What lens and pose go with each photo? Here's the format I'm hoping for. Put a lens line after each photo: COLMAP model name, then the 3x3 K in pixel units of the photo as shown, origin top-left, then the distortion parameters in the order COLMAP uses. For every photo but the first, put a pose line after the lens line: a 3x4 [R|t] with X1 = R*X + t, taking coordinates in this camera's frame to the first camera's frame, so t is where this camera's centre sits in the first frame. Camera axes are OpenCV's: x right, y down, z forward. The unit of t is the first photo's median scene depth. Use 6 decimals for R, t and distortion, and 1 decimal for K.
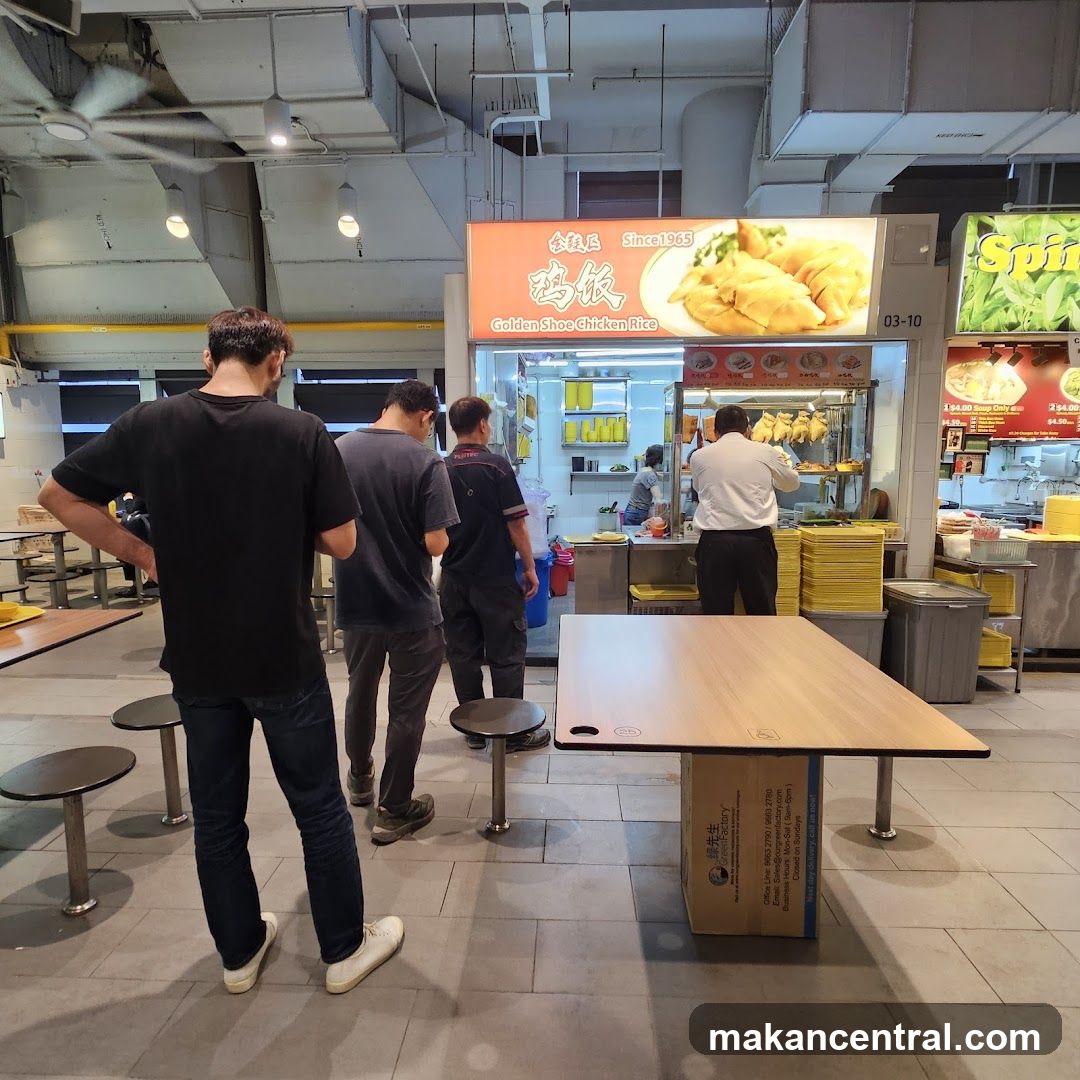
lens RADIAL K [[769.9, 0, 505.7], [0, 769.9, 561.7], [0, 0, 1]] dist [-0.017707, 0.006401]
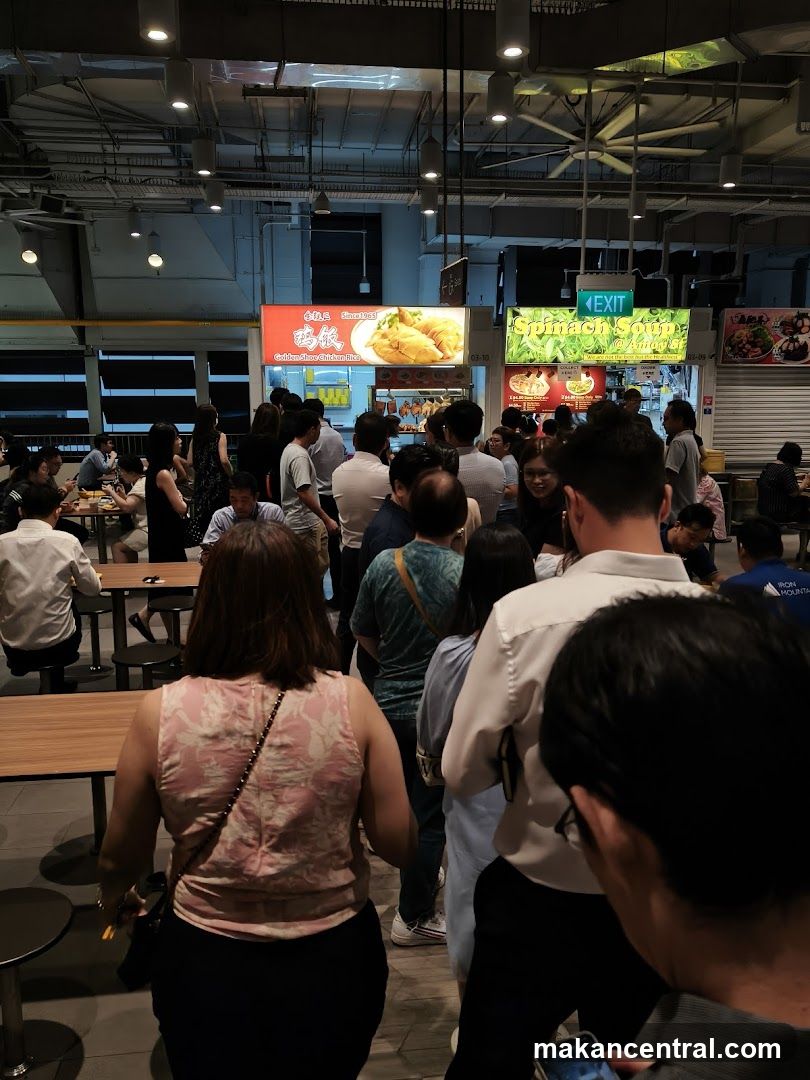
lens RADIAL K [[1039.7, 0, 409.5], [0, 1039.7, 548.0], [0, 0, 1]] dist [0.068689, 0.000000]
pose [[0.978681, -0.032082, 0.202867, -0.234824], [0.027434, 0.999294, 0.025681, 0.110457], [-0.203548, -0.019569, 0.978869, -1.638266]]
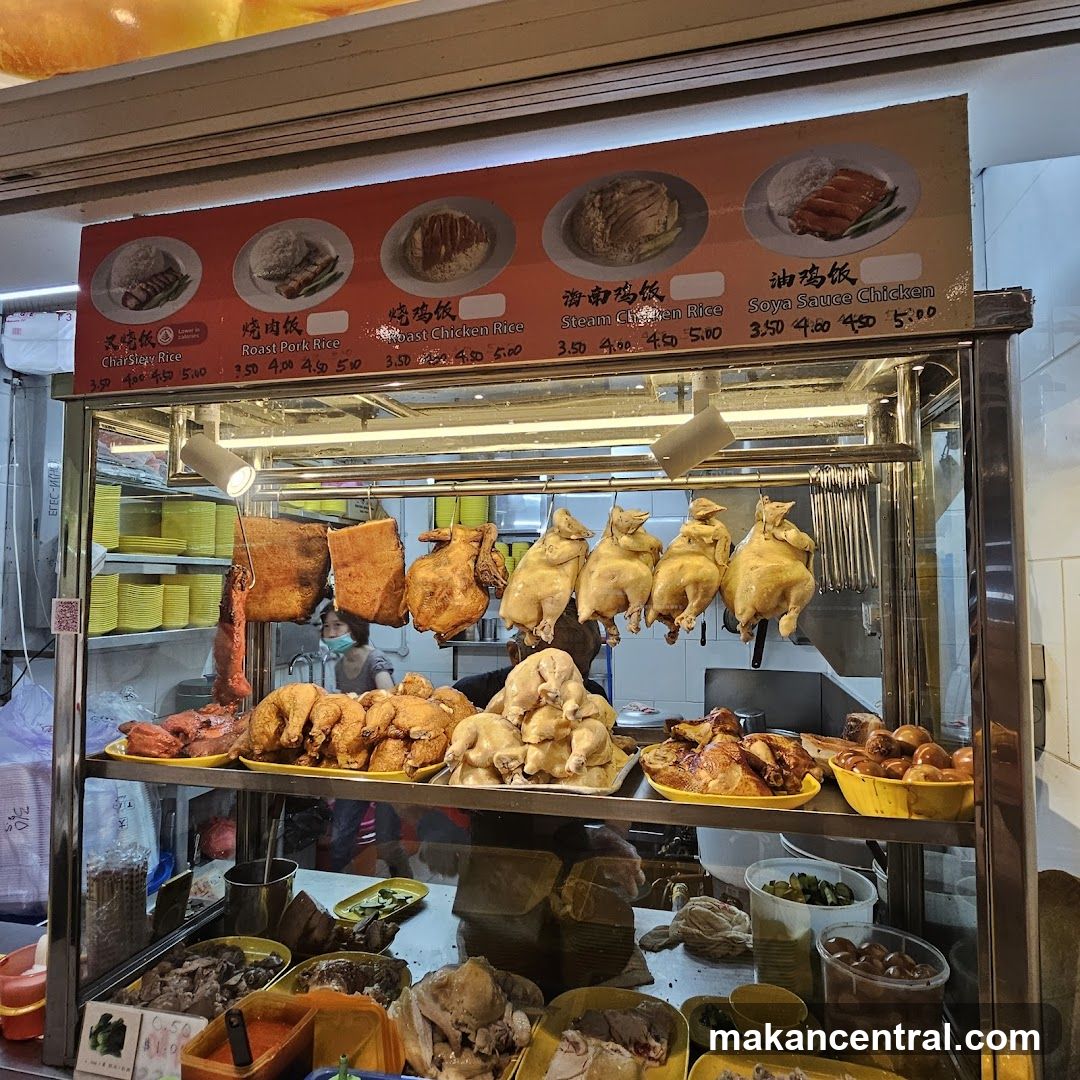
lens RADIAL K [[769.9, 0, 519.9], [0, 769.9, 534.0], [0, 0, 1]] dist [-0.017707, 0.006401]
pose [[0.980803, -0.003747, -0.194963, 0.428981], [-0.036640, 0.978466, -0.203132, -0.152157], [0.191526, 0.206376, 0.959545, 0.862755]]
